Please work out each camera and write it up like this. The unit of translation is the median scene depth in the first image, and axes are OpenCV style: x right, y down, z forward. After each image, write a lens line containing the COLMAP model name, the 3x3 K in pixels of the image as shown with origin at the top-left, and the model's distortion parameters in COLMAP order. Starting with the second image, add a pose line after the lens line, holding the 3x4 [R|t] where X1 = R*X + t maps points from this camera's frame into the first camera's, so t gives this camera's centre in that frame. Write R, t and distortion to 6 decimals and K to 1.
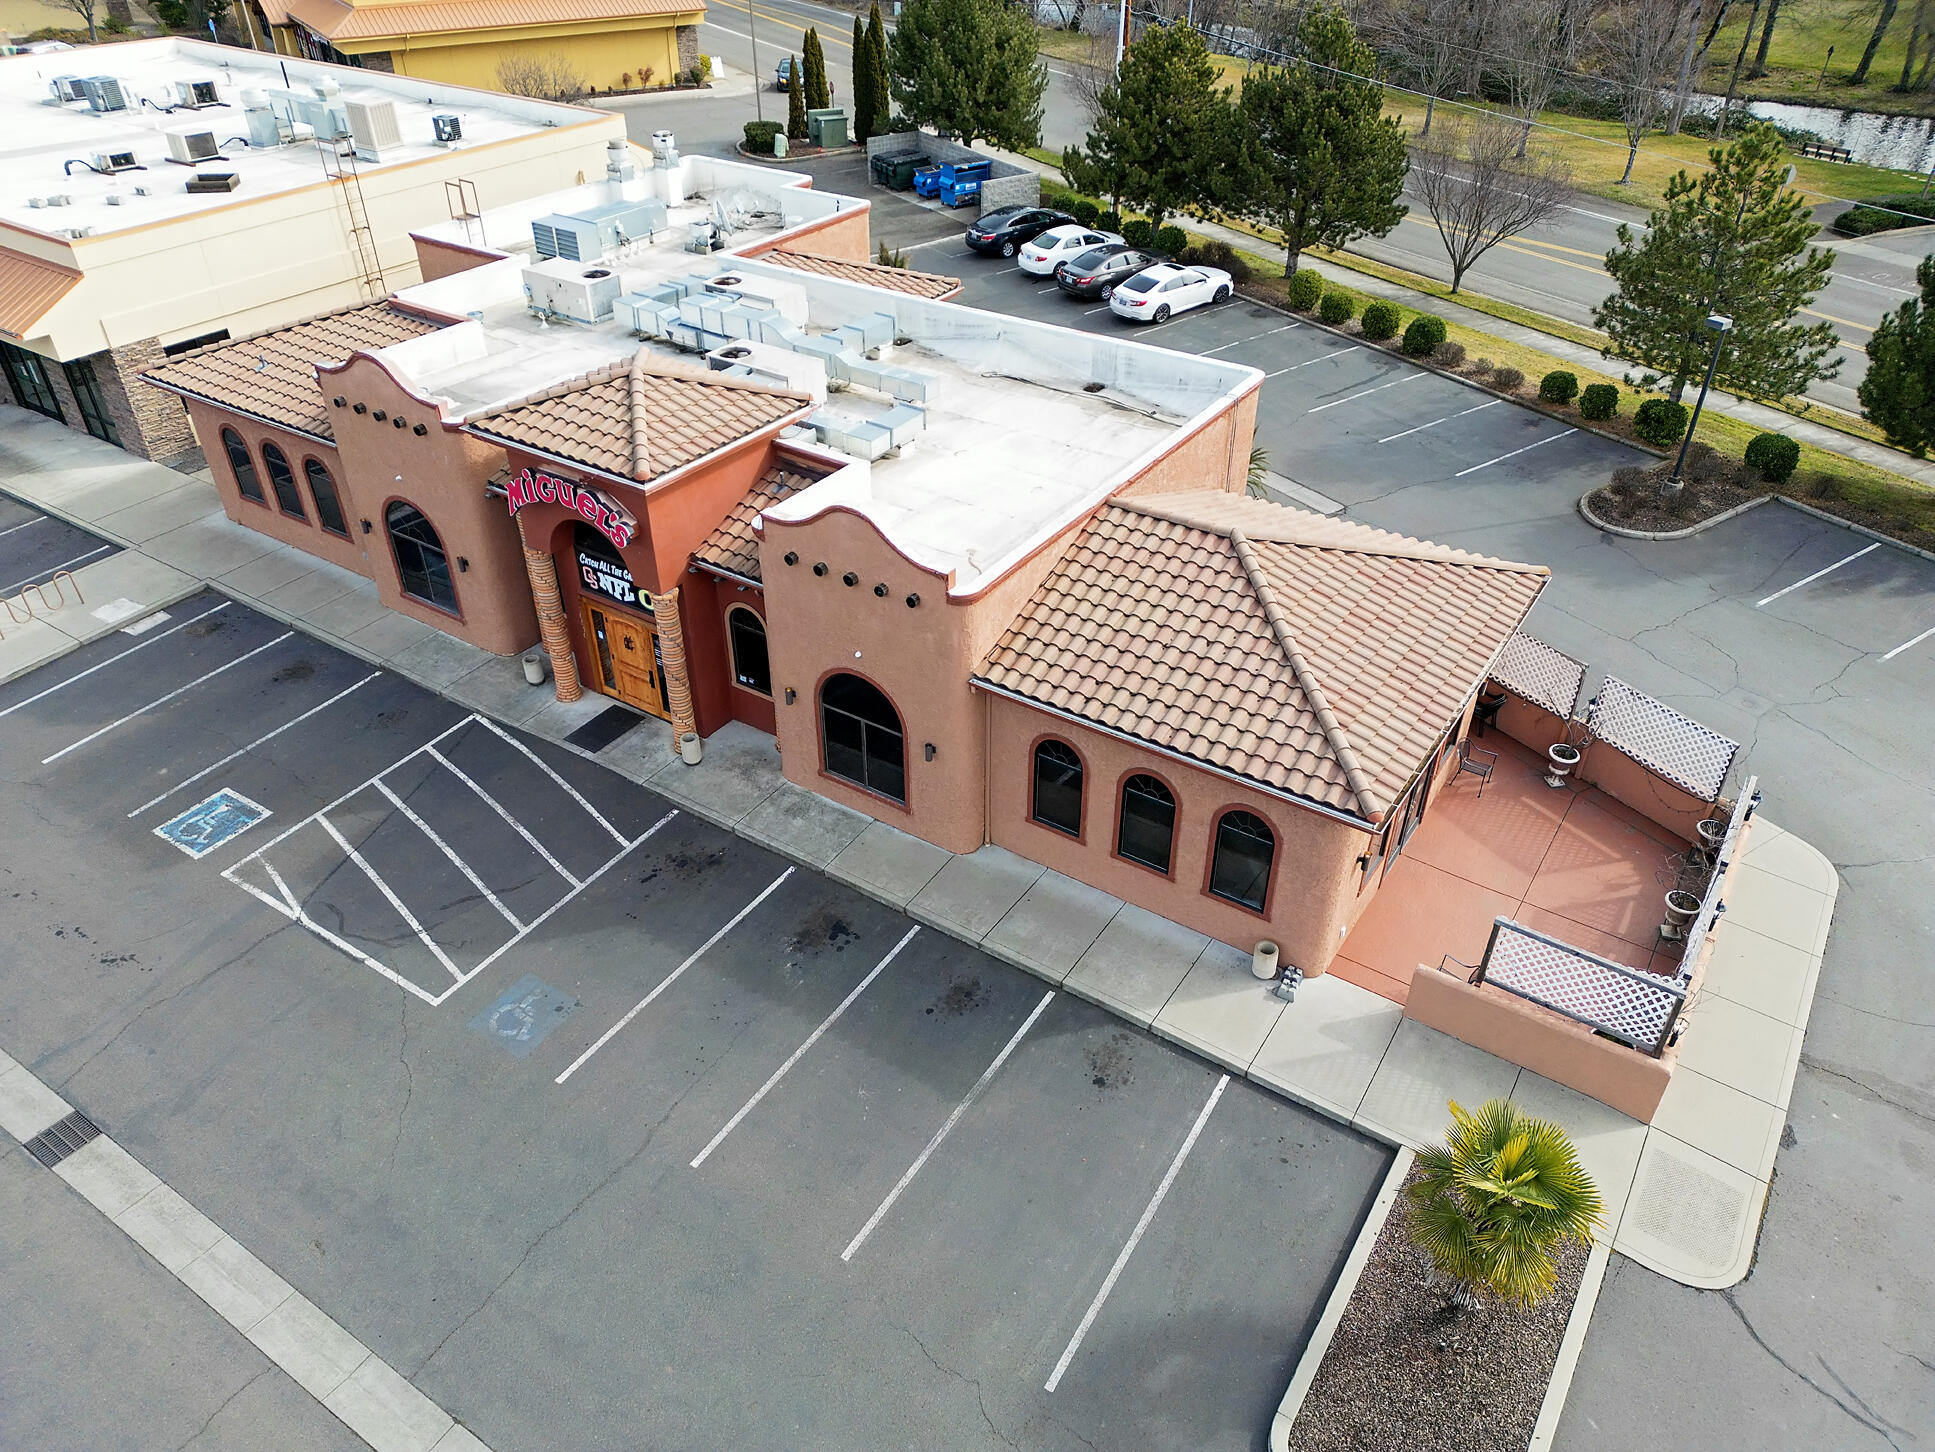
lens RADIAL K [[1343.2, 0, 967.5], [0, 1343.2, 726.0], [0, 0, 1]] dist [0.079212, -0.071405]
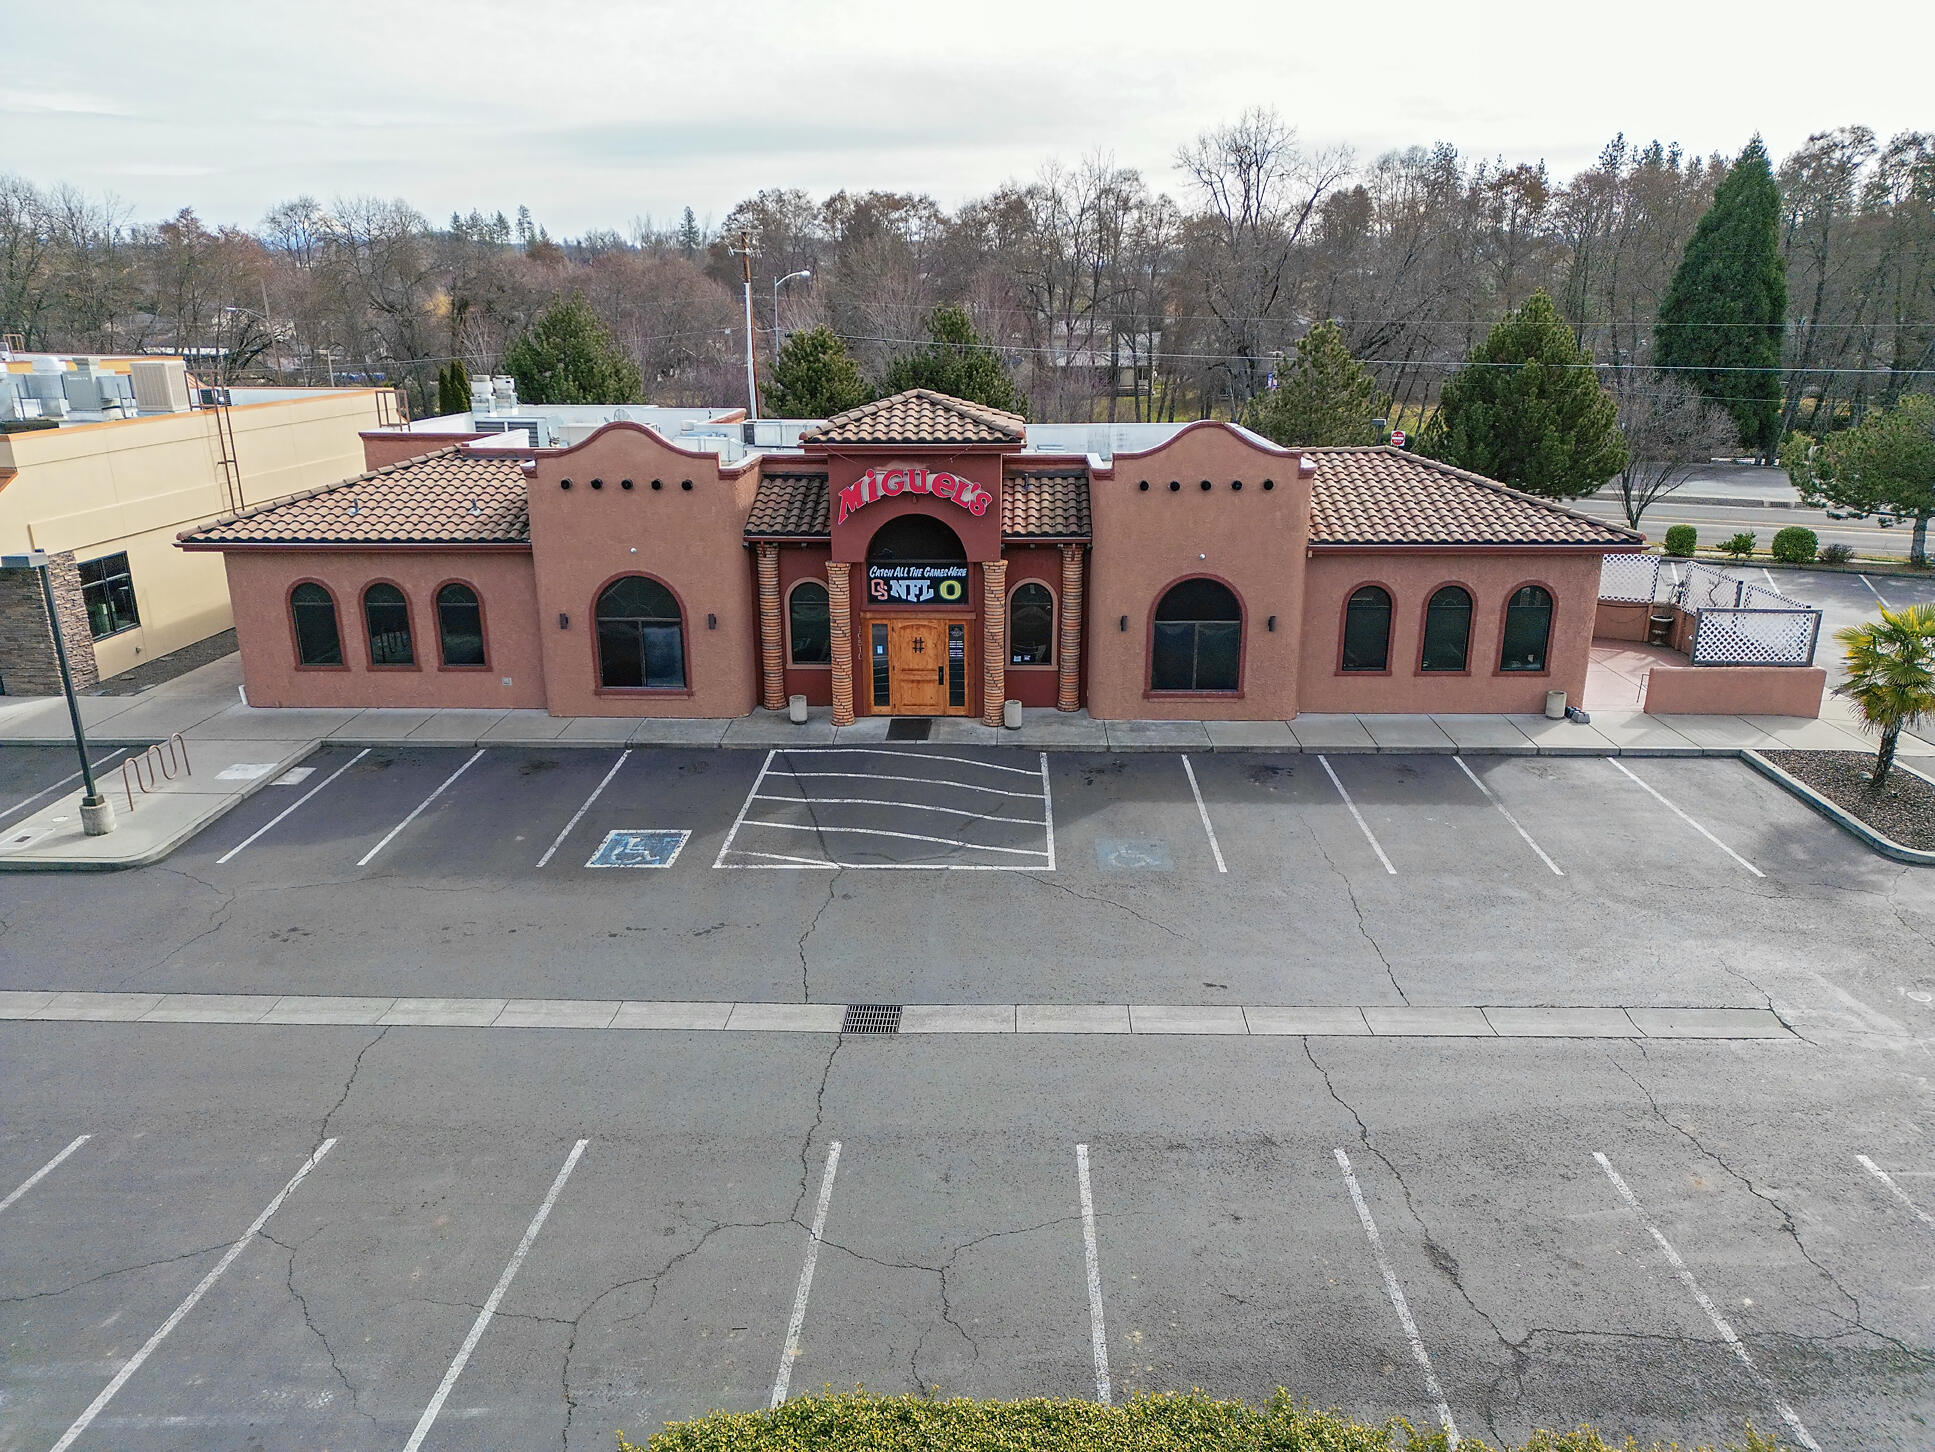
lens RADIAL K [[1340.2, 0, 967.5], [0, 1340.2, 726.0], [0, 0, 1]] dist [0.095529, -0.098585]
pose [[0.849522, -0.158751, 0.503100, -0.794303], [0.307901, 0.923576, -0.228483, 0.265904], [-0.428379, 0.349007, 0.833478, 0.106861]]
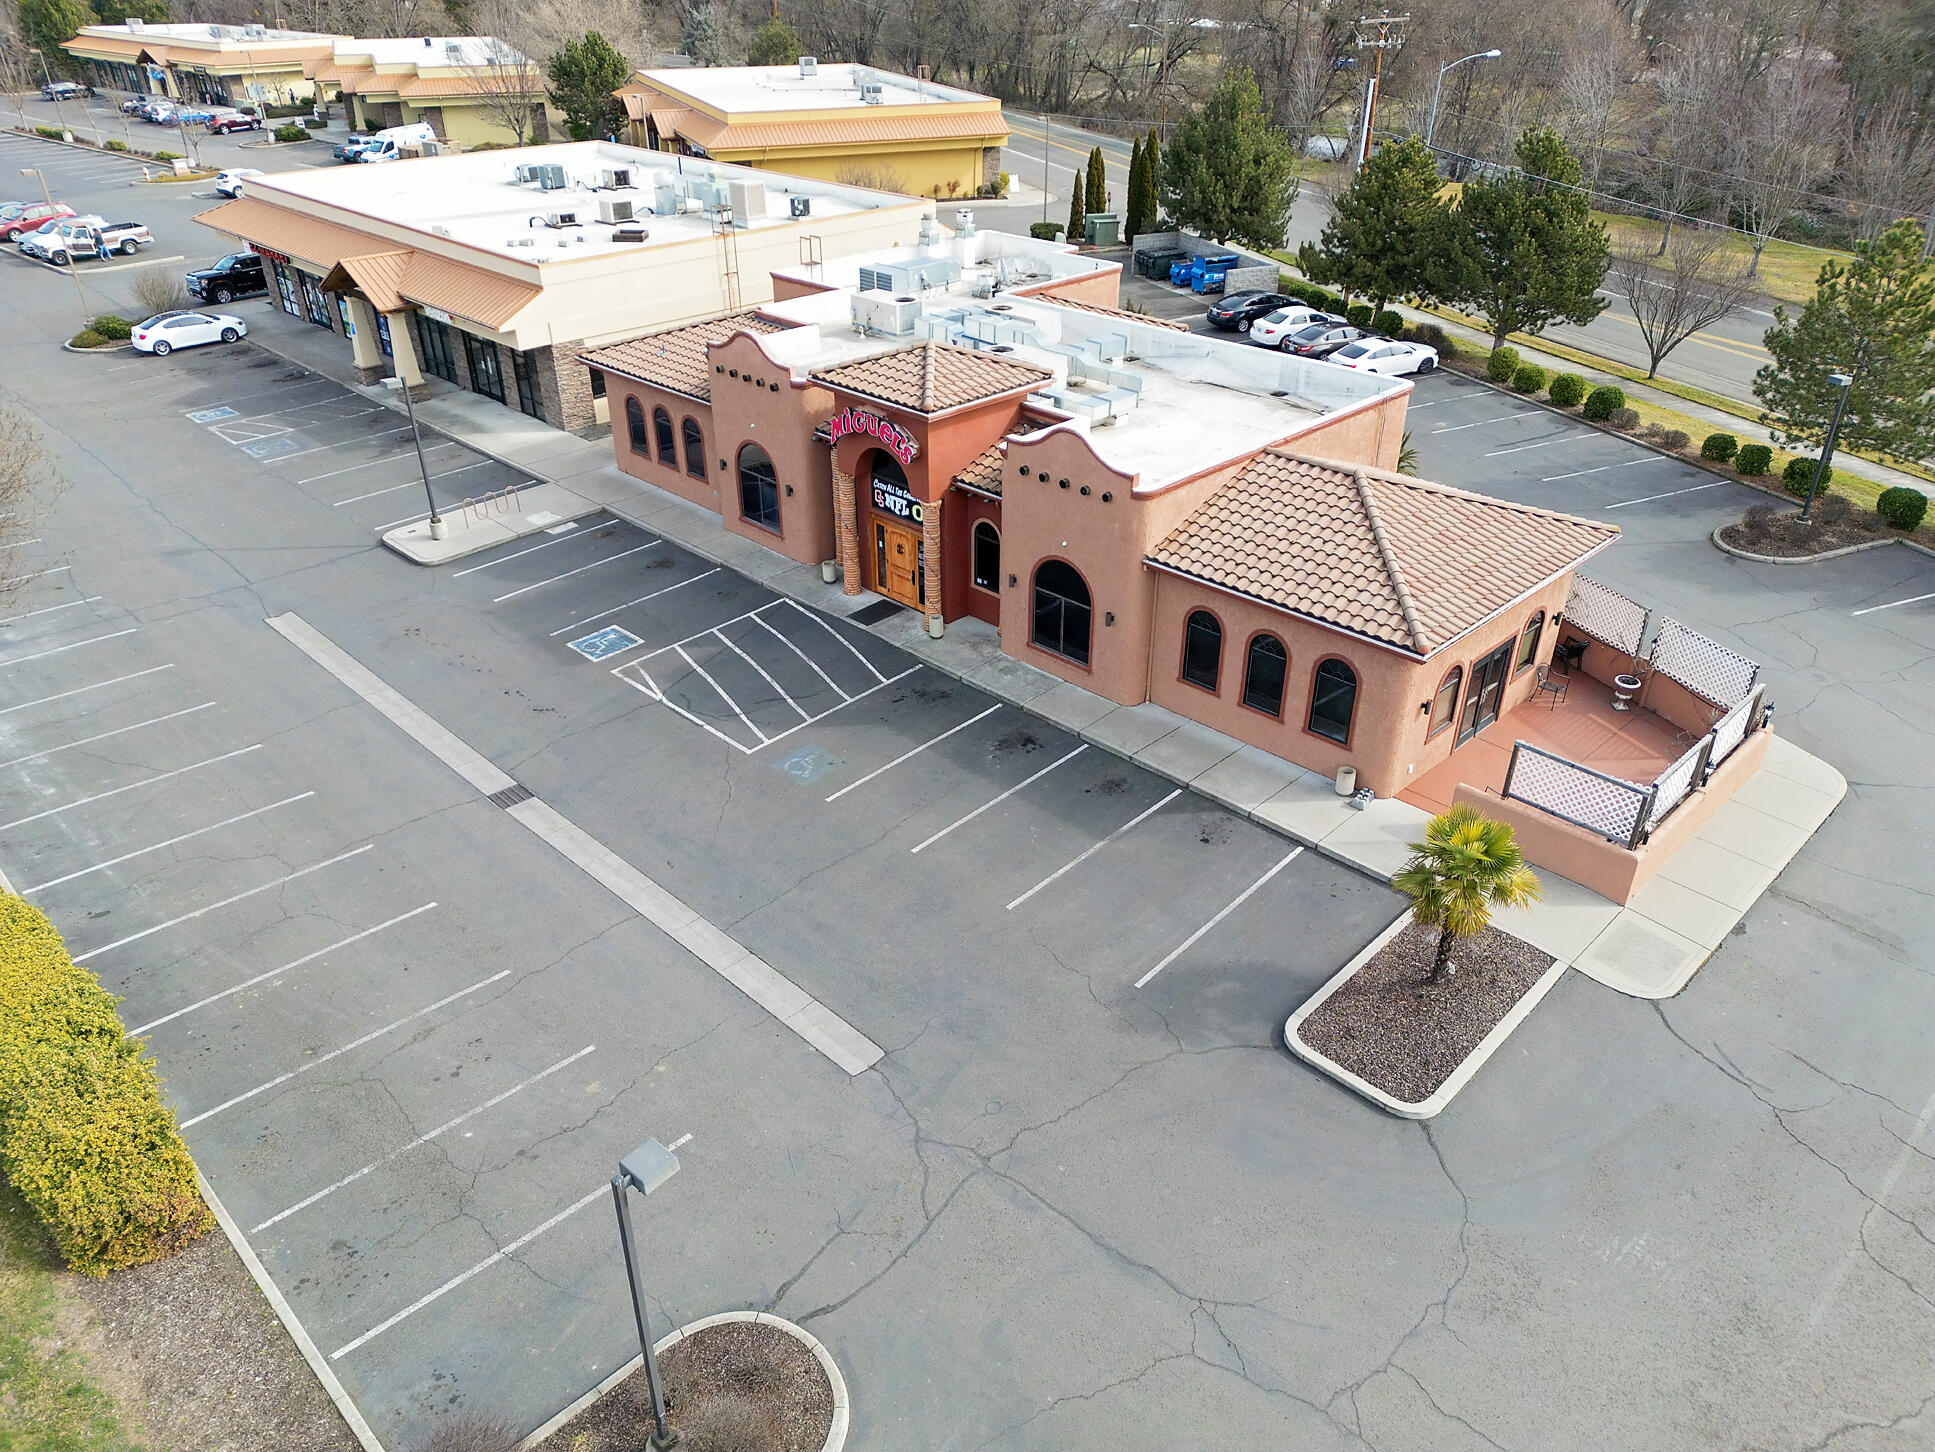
lens RADIAL K [[1340.2, 0, 967.5], [0, 1340.2, 726.0], [0, 0, 1]] dist [0.095529, -0.098585]
pose [[0.980400, 0.096789, -0.171603, 0.065167], [-0.111343, 0.990771, -0.077305, 0.217576], [0.162537, 0.094897, 0.982128, -0.303246]]
